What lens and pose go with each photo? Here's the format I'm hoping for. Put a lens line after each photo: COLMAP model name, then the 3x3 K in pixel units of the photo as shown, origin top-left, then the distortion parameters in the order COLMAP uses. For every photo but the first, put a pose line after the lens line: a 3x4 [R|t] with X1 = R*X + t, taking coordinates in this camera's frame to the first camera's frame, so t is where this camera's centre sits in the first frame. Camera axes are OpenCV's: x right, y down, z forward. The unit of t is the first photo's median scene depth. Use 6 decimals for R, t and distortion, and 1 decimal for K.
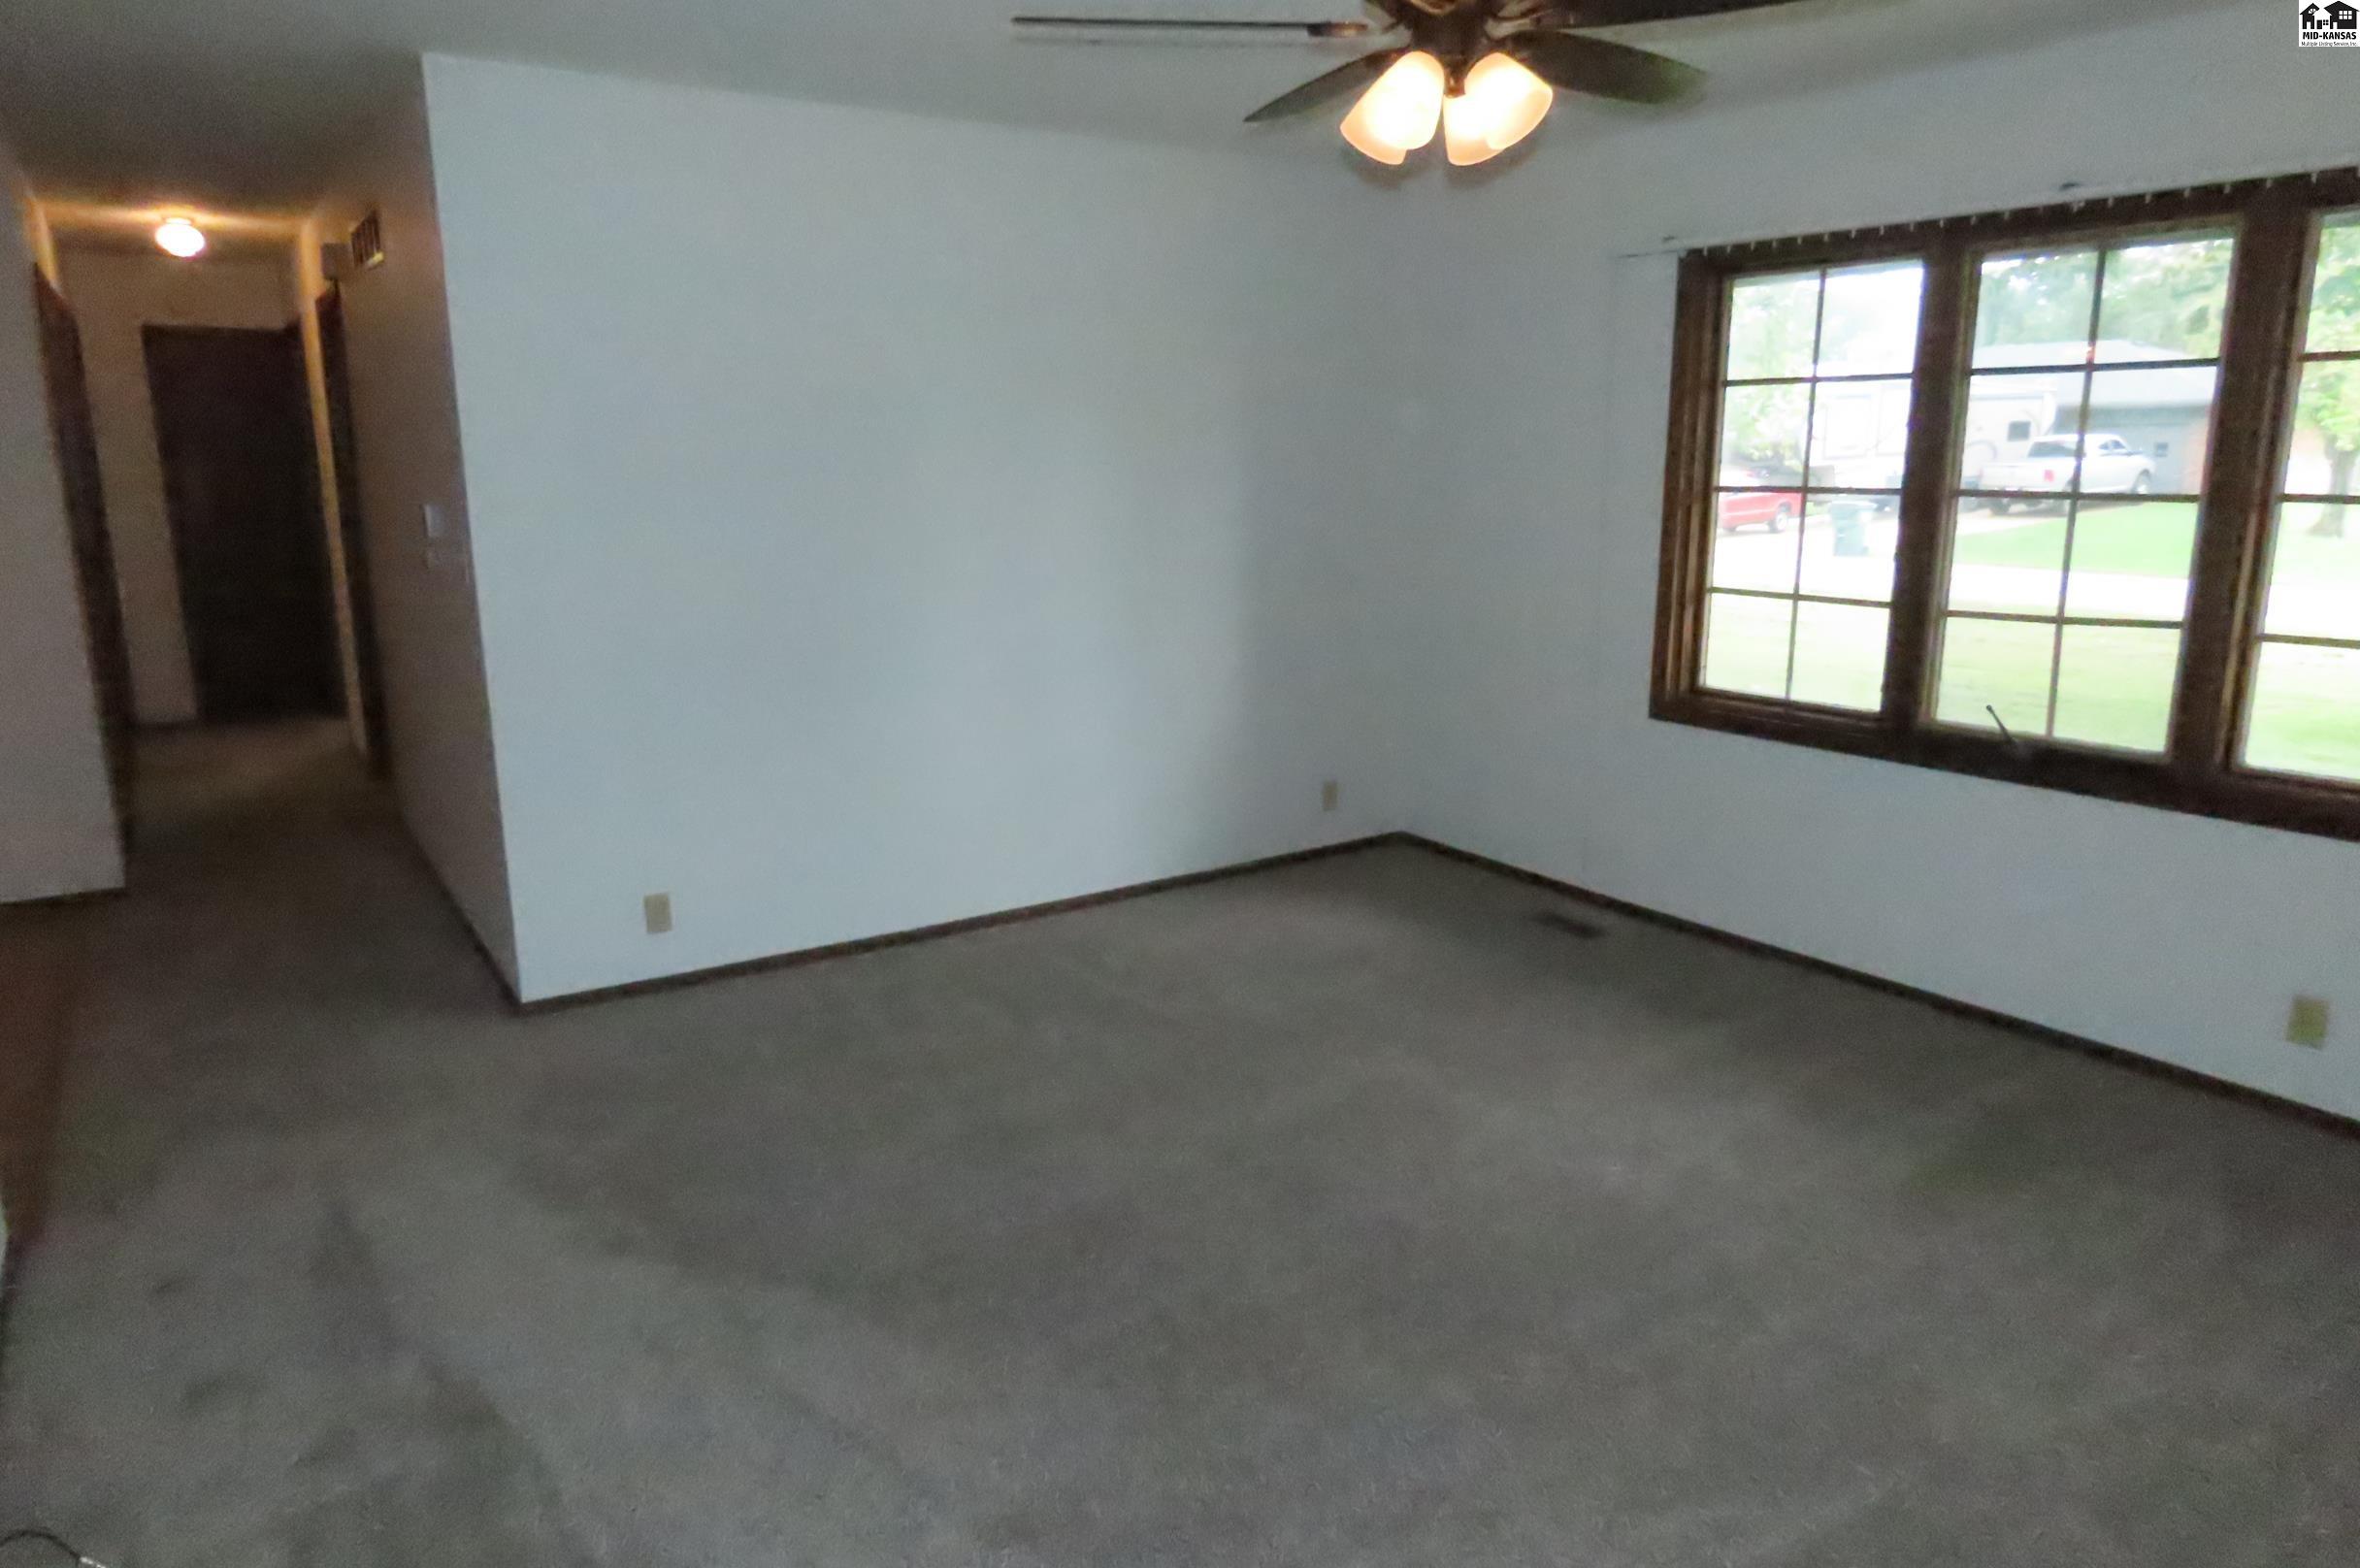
lens RADIAL K [[1487.7, 0, 1180.0], [0, 1487.7, 784.0], [0, 0, 1]] dist [0.002352, -0.001104]
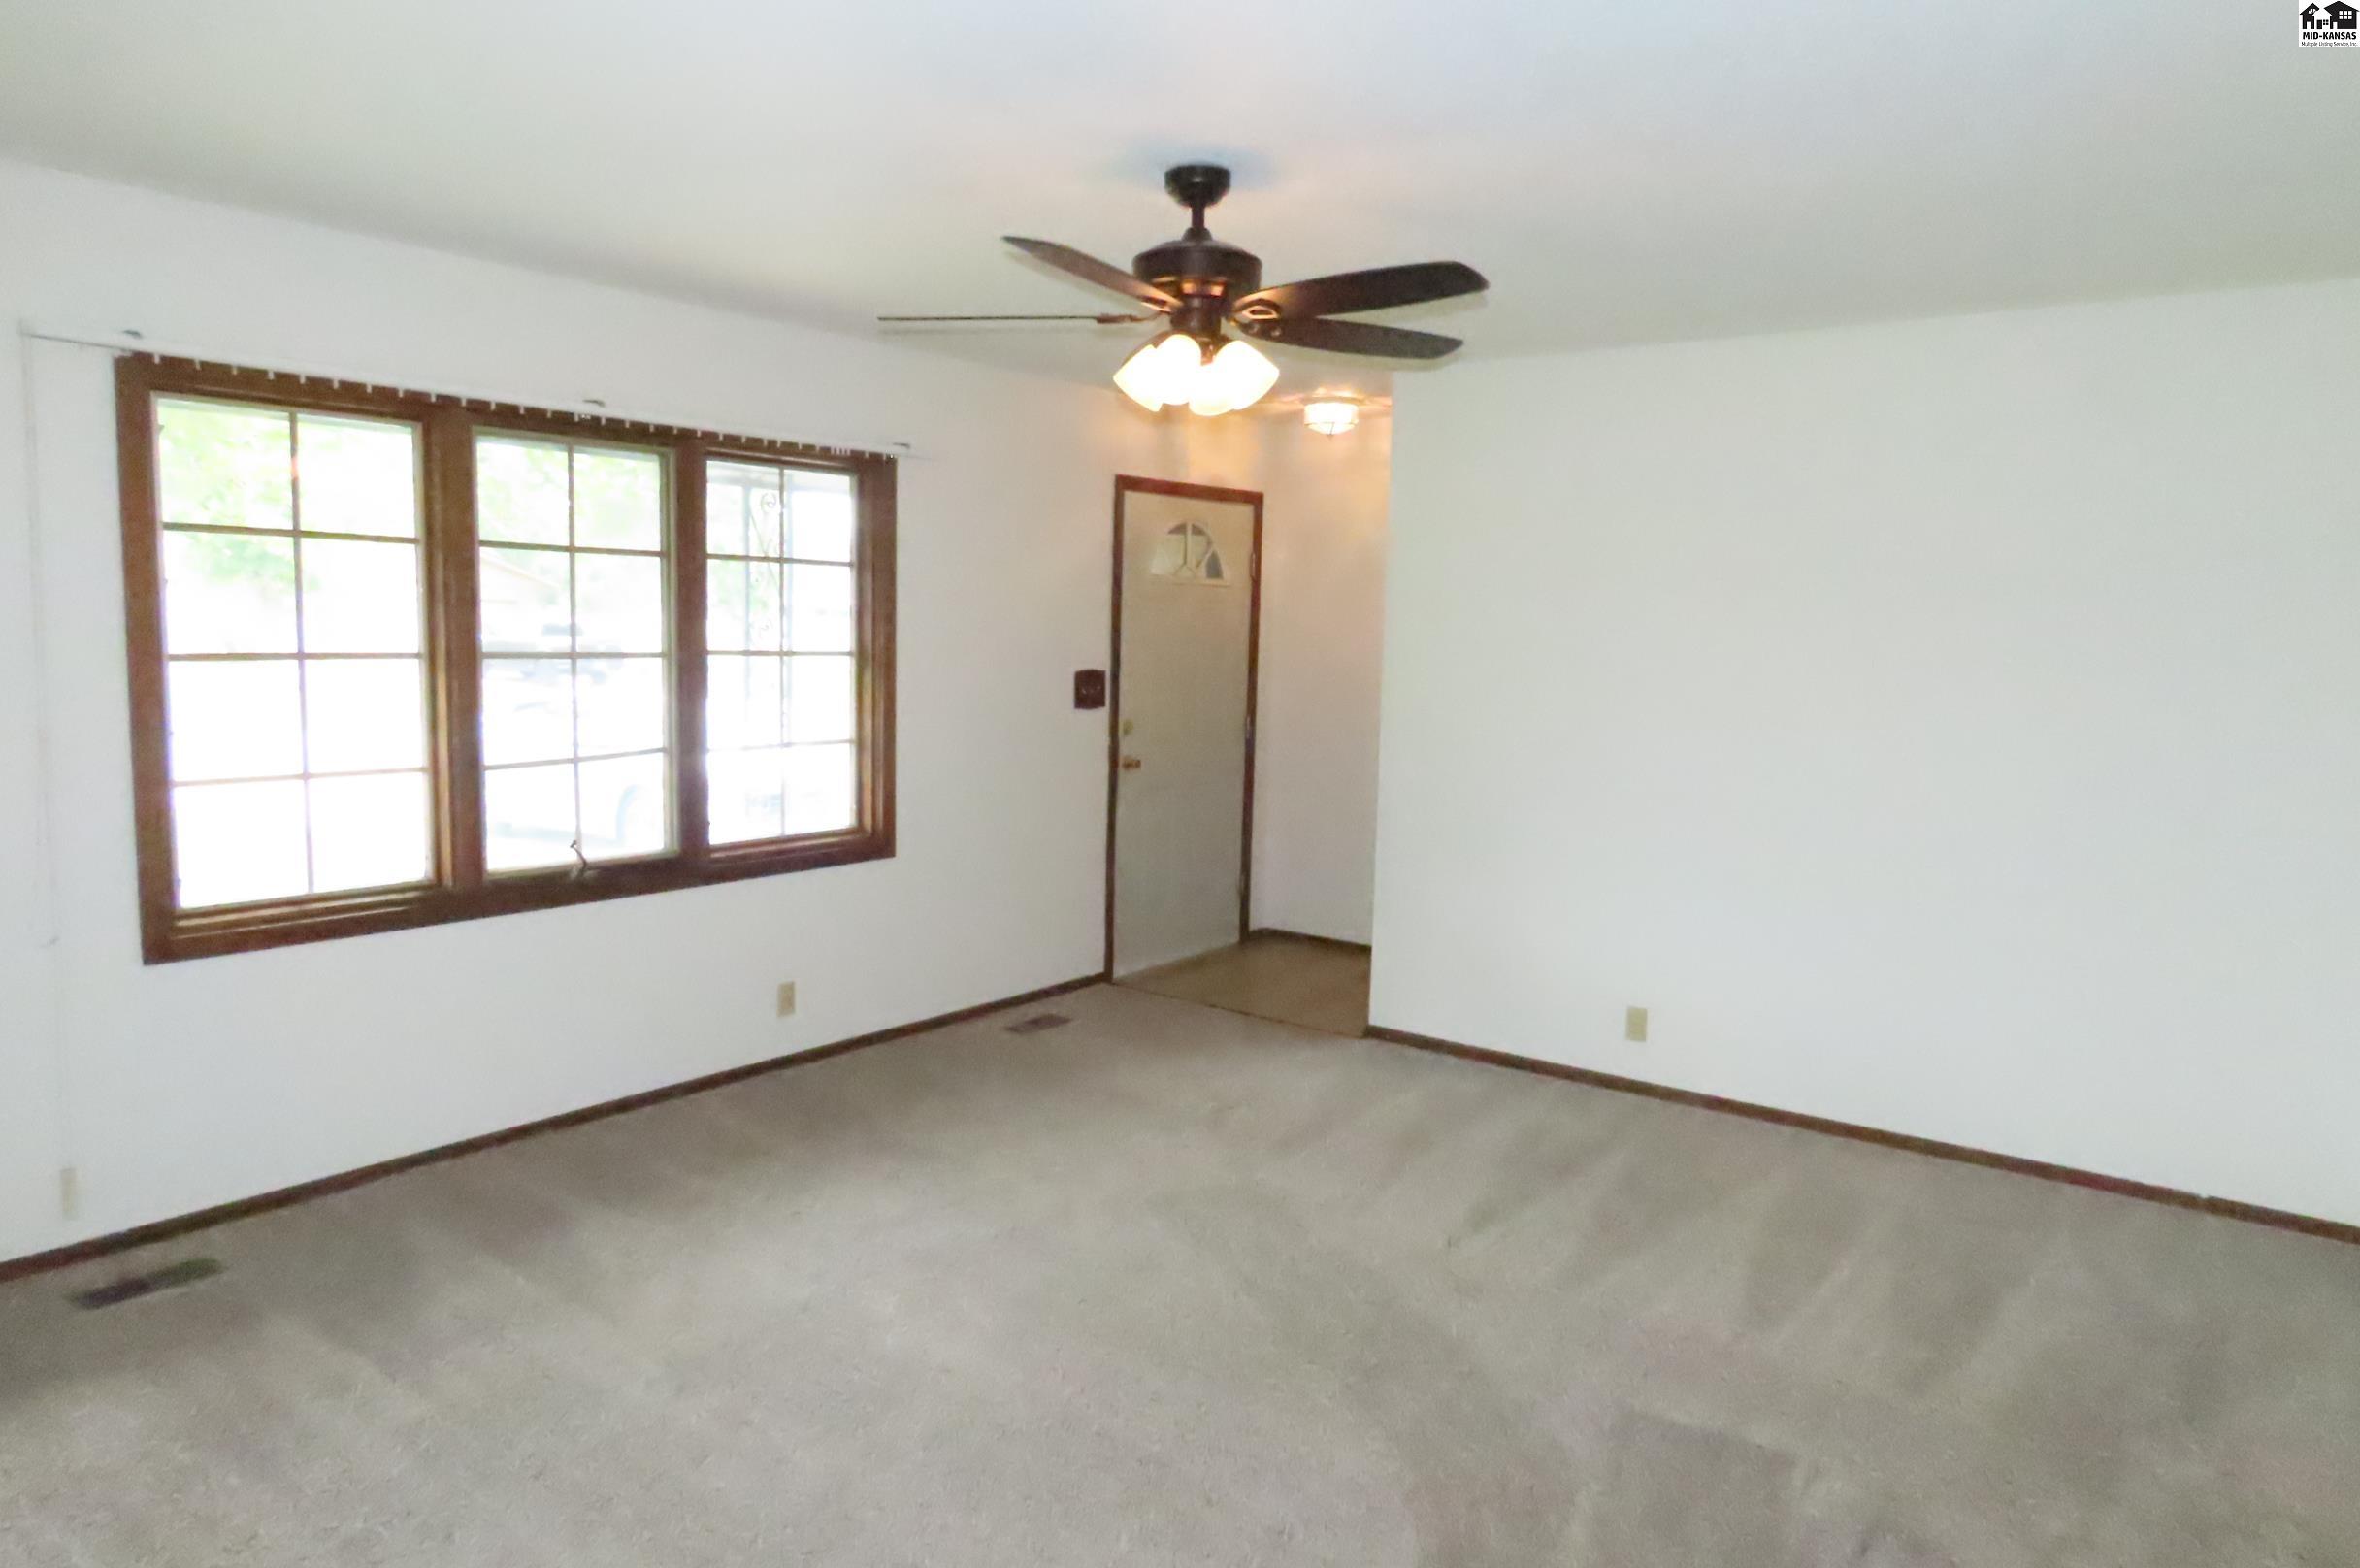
lens RADIAL K [[1487.7, 0, 1180.0], [0, 1487.7, 784.0], [0, 0, 1]] dist [0.002352, -0.001104]
pose [[-0.296408, -0.098336, 0.949985, -0.621954], [0.191754, 0.968303, 0.160062, -0.178610], [-0.935613, 0.229608, -0.268157, 0.829044]]
